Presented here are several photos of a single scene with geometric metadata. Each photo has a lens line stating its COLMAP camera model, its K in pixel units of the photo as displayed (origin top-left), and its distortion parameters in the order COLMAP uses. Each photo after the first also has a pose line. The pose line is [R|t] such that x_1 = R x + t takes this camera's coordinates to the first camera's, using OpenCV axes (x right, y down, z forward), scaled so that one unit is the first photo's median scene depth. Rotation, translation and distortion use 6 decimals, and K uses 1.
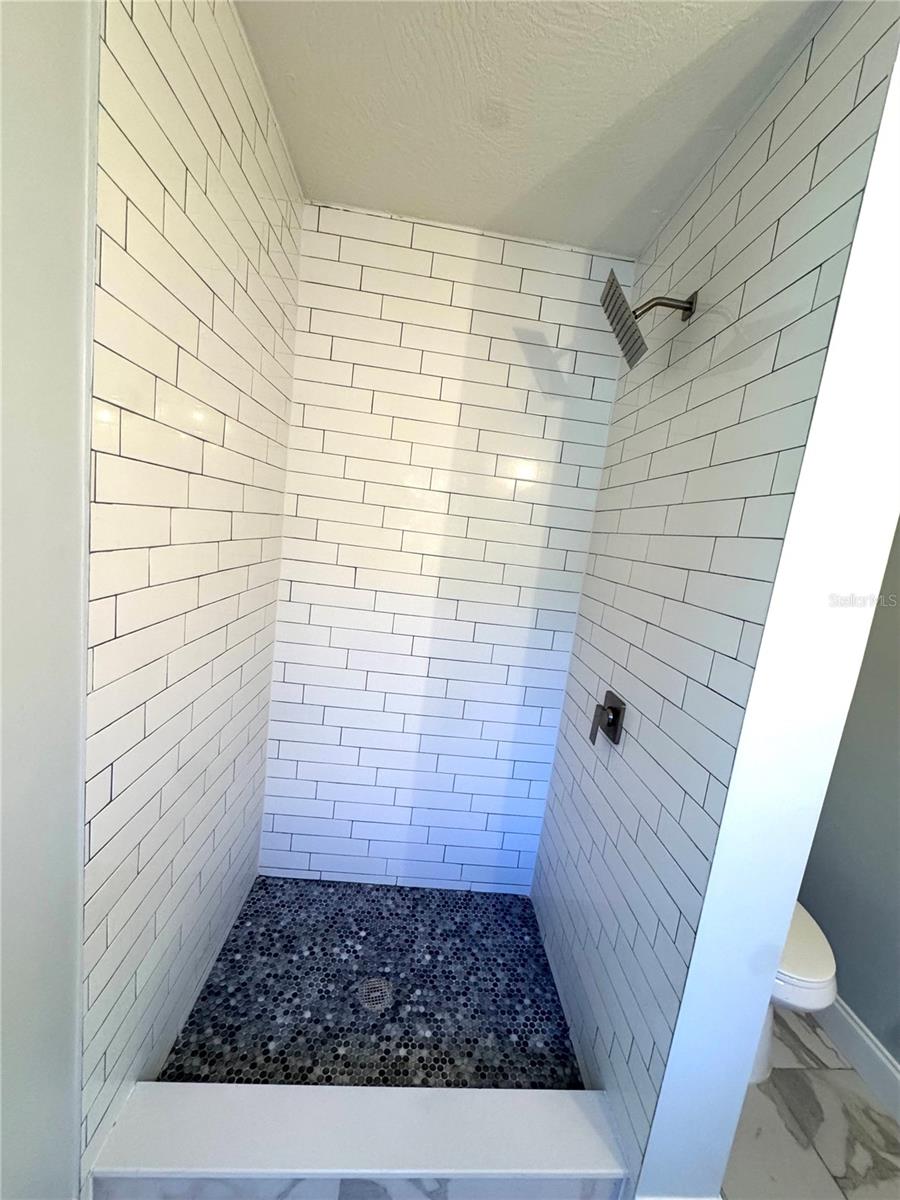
lens RADIAL K [[480.5, 0, 450.6], [0, 480.5, 600.7], [0, 0, 1]] dist [-0.003376, 0.001037]
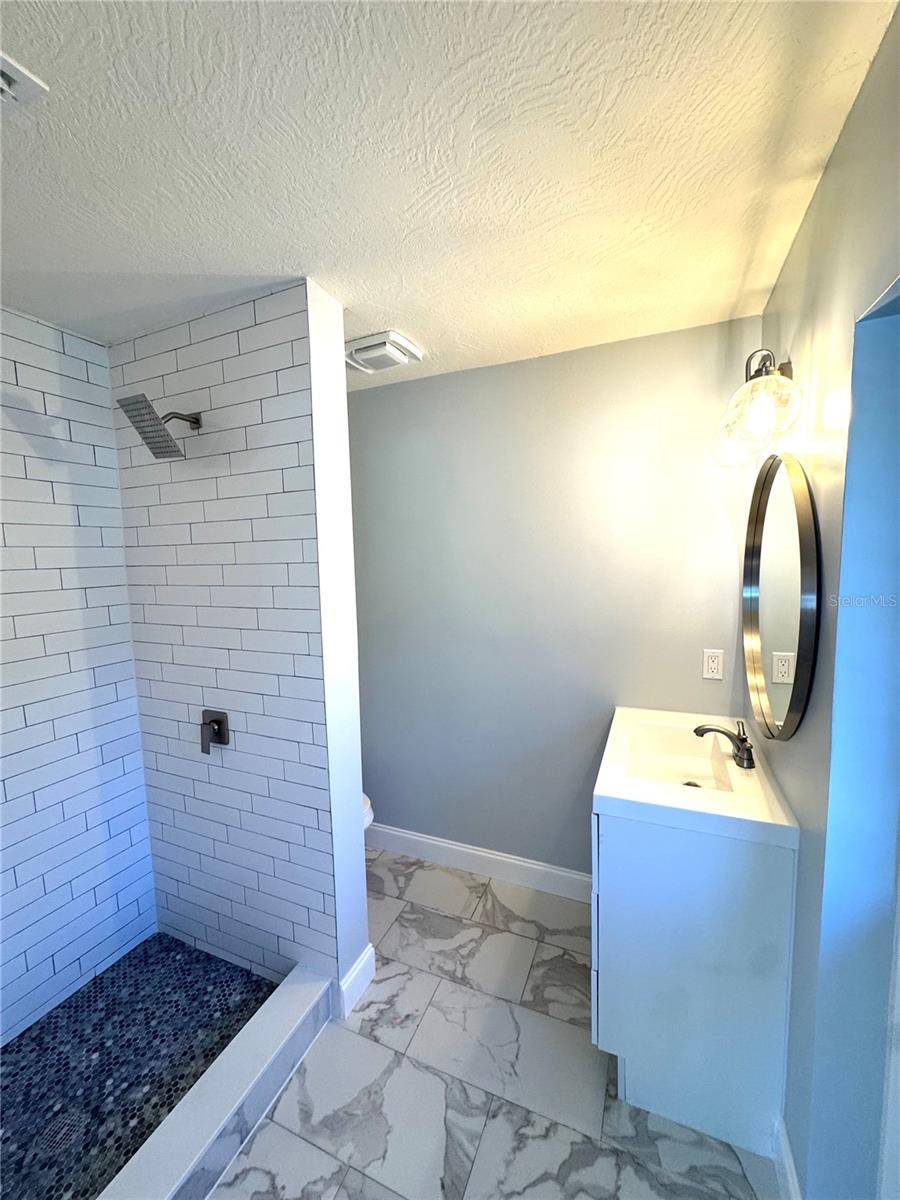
lens RADIAL K [[480.5, 0, 451.7], [0, 480.5, 601.0], [0, 0, 1]] dist [-0.003376, 0.001037]
pose [[0.446793, -0.220485, 0.867042, -0.361106], [0.209169, 0.968039, 0.138381, -0.112456], [-0.869841, 0.119531, 0.478632, -0.176595]]
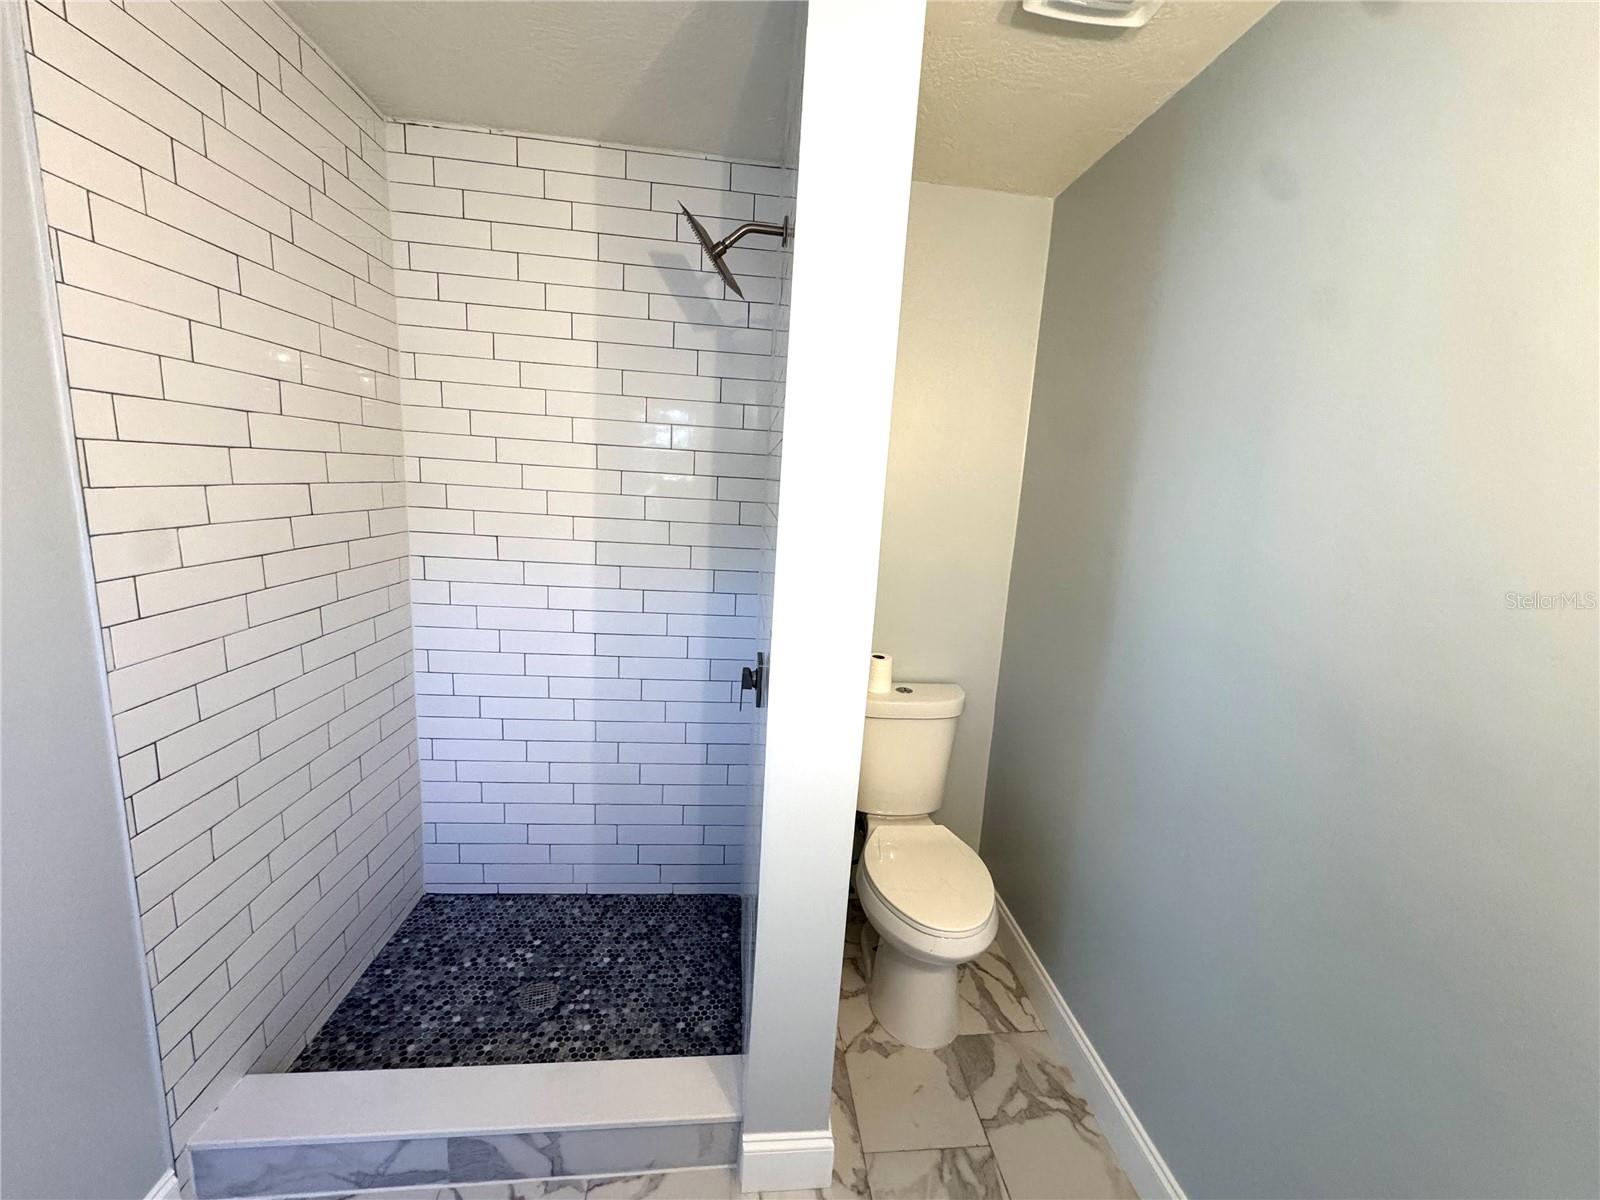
lens RADIAL K [[640.7, 0, 800.4], [0, 640.7, 598.7], [0, 0, 1]] dist [-0.003376, 0.001037]
pose [[0.997536, -0.065669, 0.024687, 0.340028], [0.064682, 0.997149, 0.038871, 0.037028], [-0.027170, -0.037178, 0.998939, -0.200185]]
